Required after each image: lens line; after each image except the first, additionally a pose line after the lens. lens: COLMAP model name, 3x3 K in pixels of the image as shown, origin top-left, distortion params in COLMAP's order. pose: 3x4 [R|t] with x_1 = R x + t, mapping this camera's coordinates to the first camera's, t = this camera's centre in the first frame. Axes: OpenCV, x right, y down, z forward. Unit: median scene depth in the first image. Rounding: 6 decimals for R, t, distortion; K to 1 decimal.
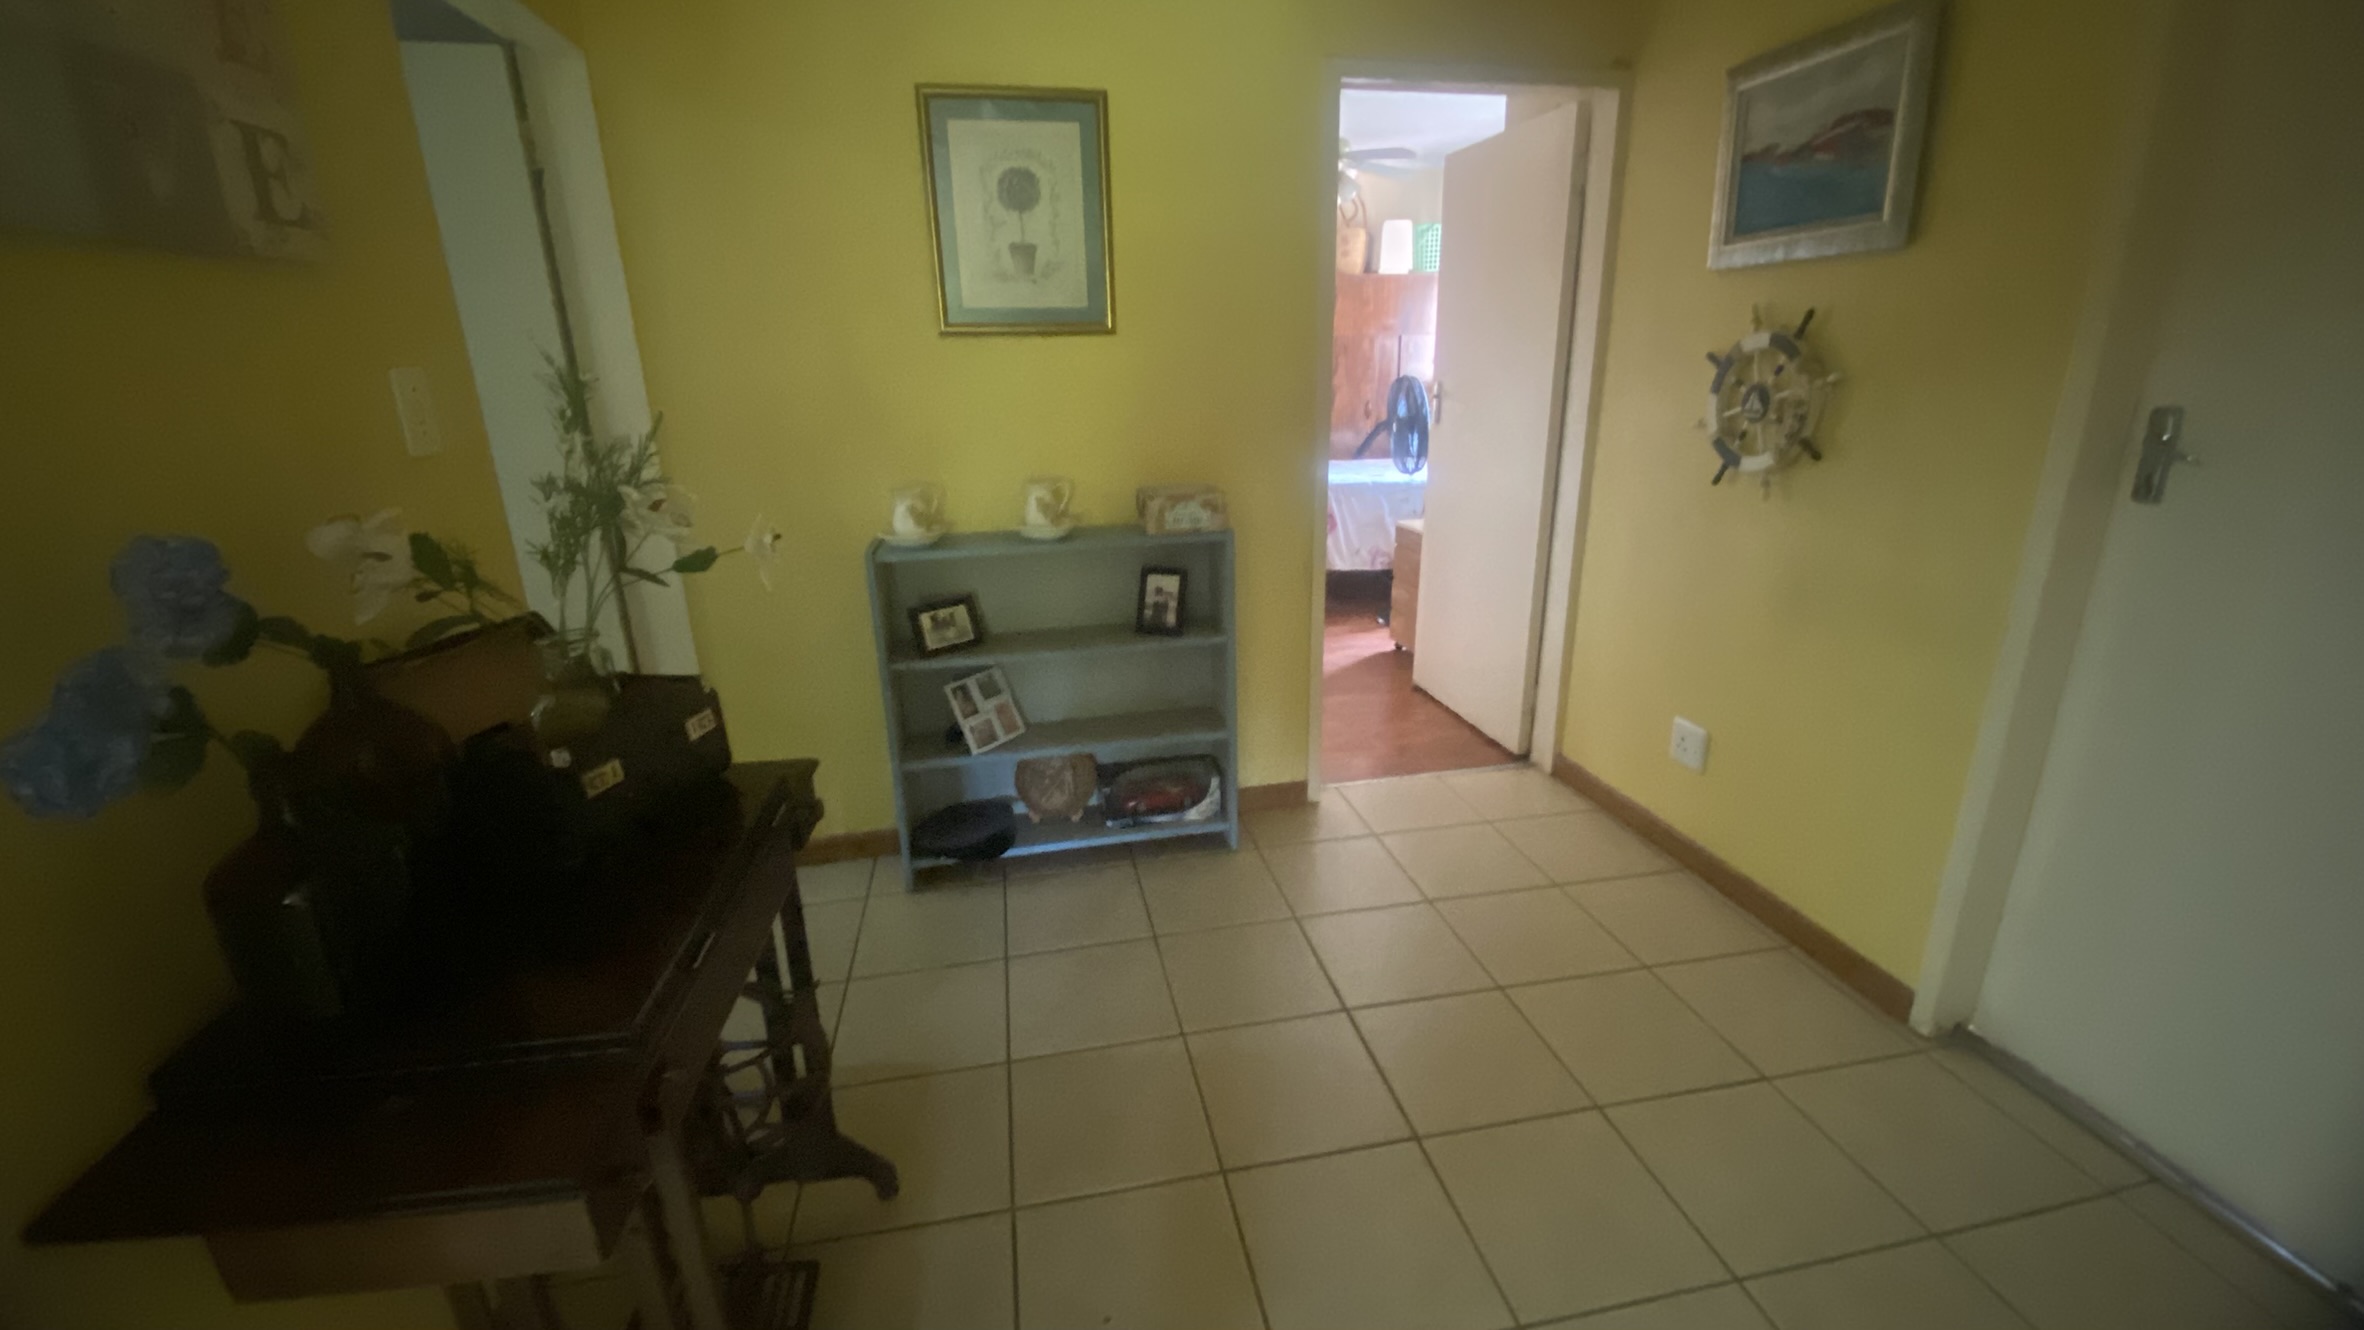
lens RADIAL K [[951.7, 0, 1183.7], [0, 951.7, 650.7], [0, 0, 1]] dist [0.002773, -0.013503]
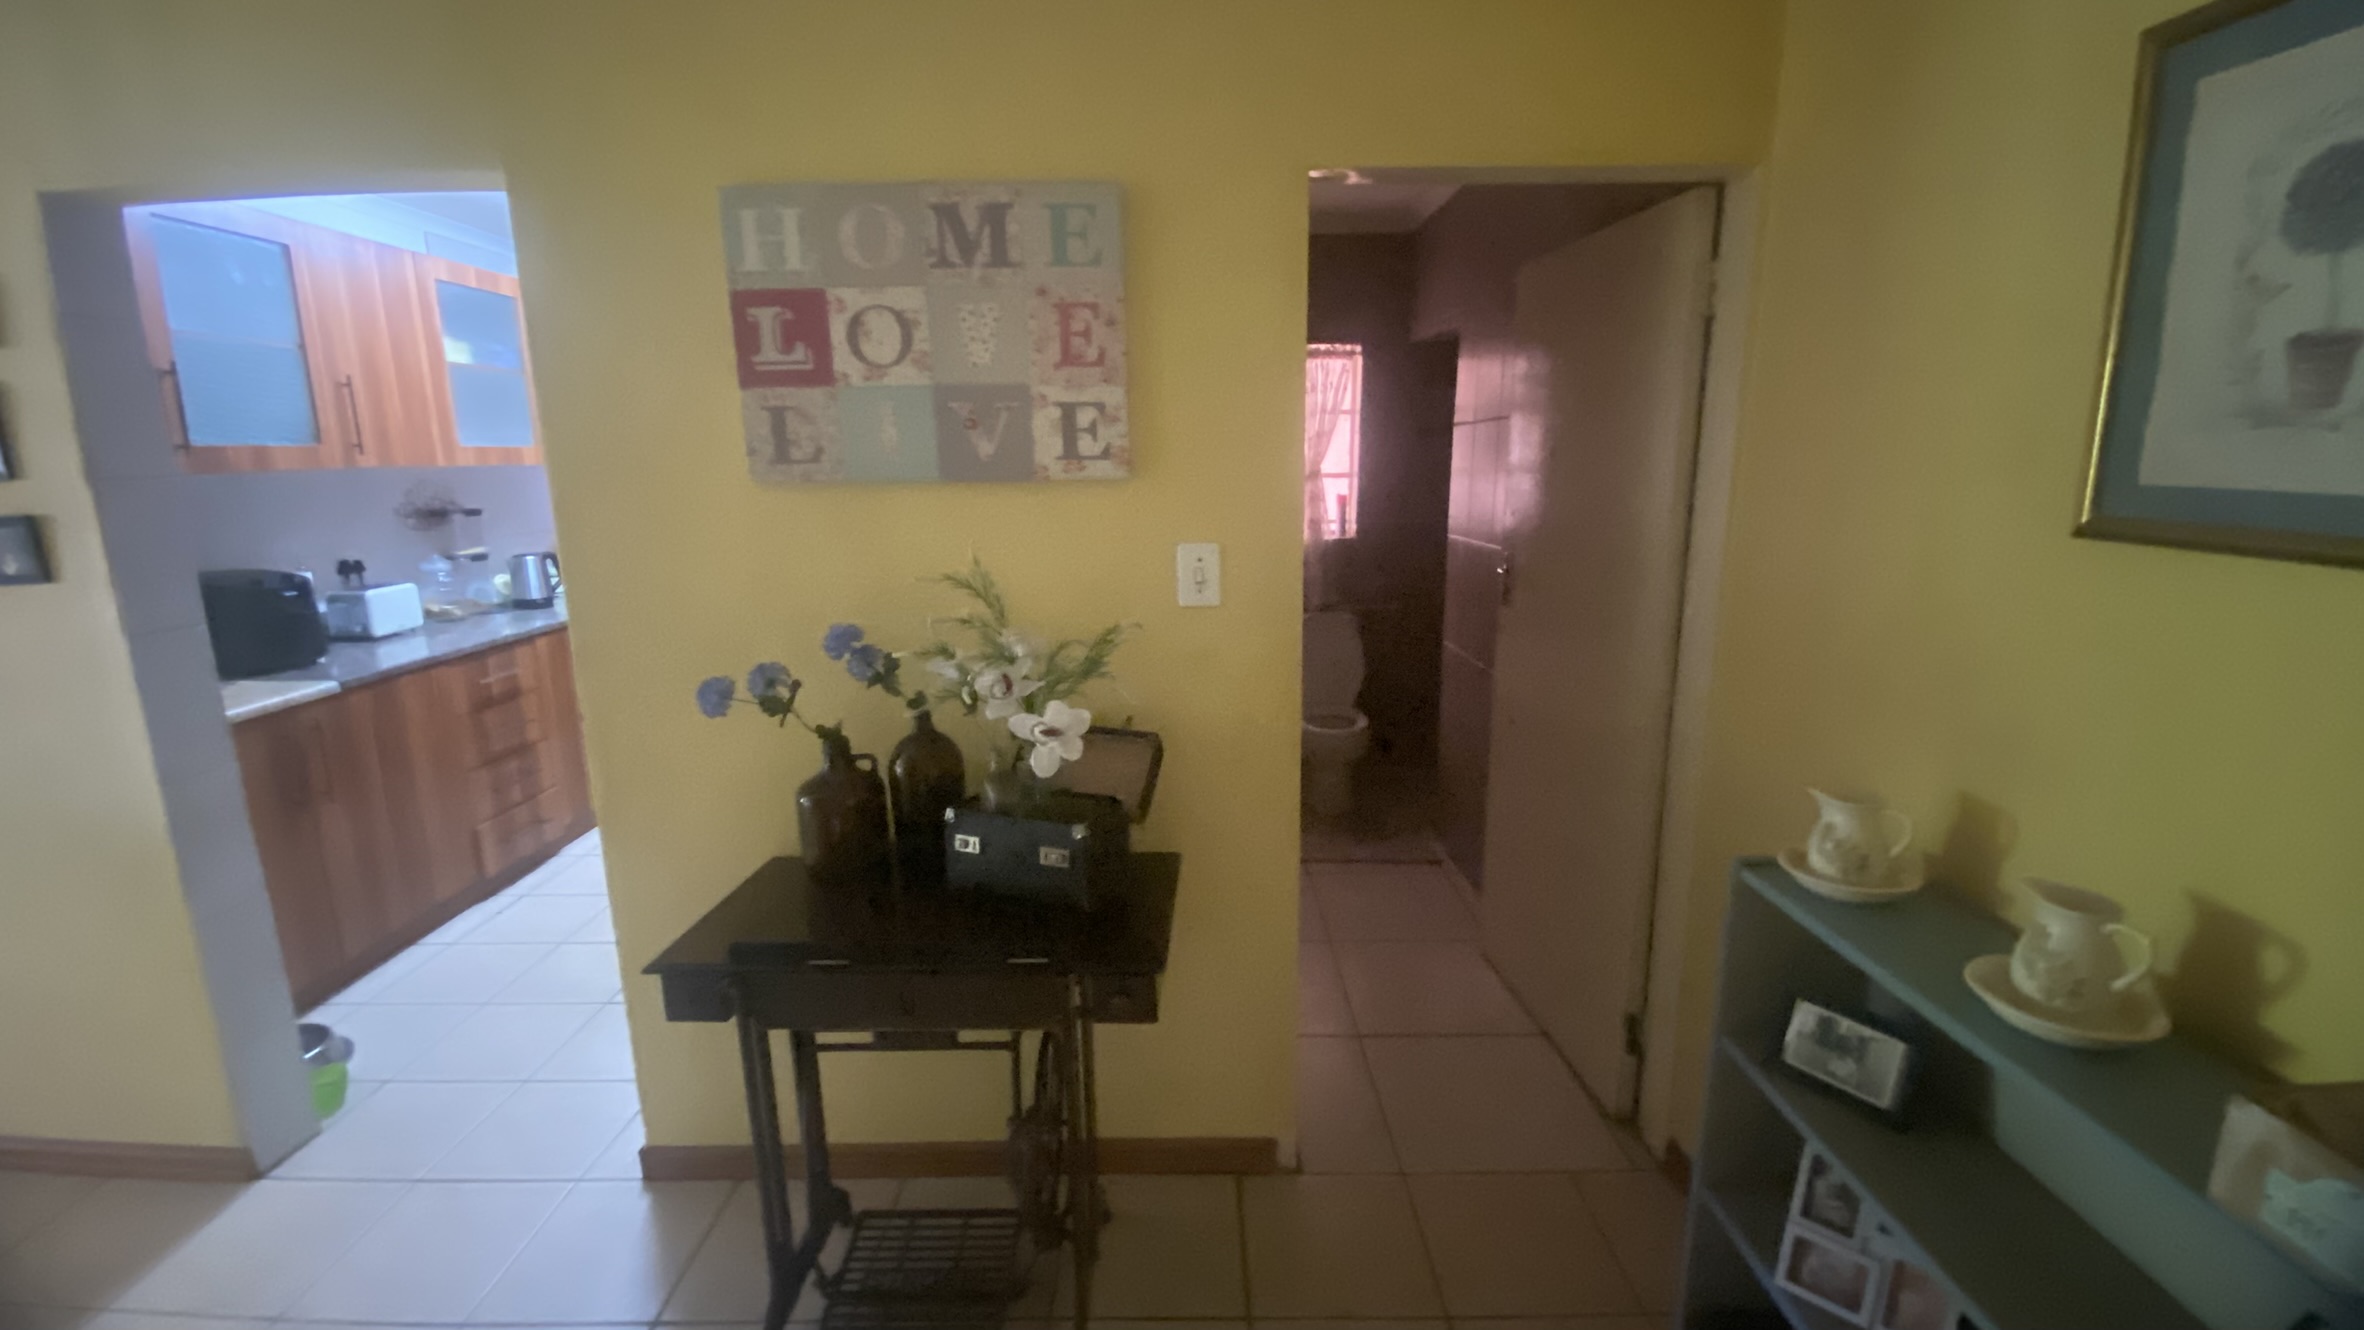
lens RADIAL K [[997.0, 0, 1175.0], [0, 997.0, 681.9], [0, 0, 1]] dist [0.055562, -0.039831]
pose [[-0.198024, 0.226680, -0.953626, 0.353810], [-0.282222, 0.918508, 0.276936, -0.298842], [0.938689, 0.323975, -0.117912, 0.706090]]
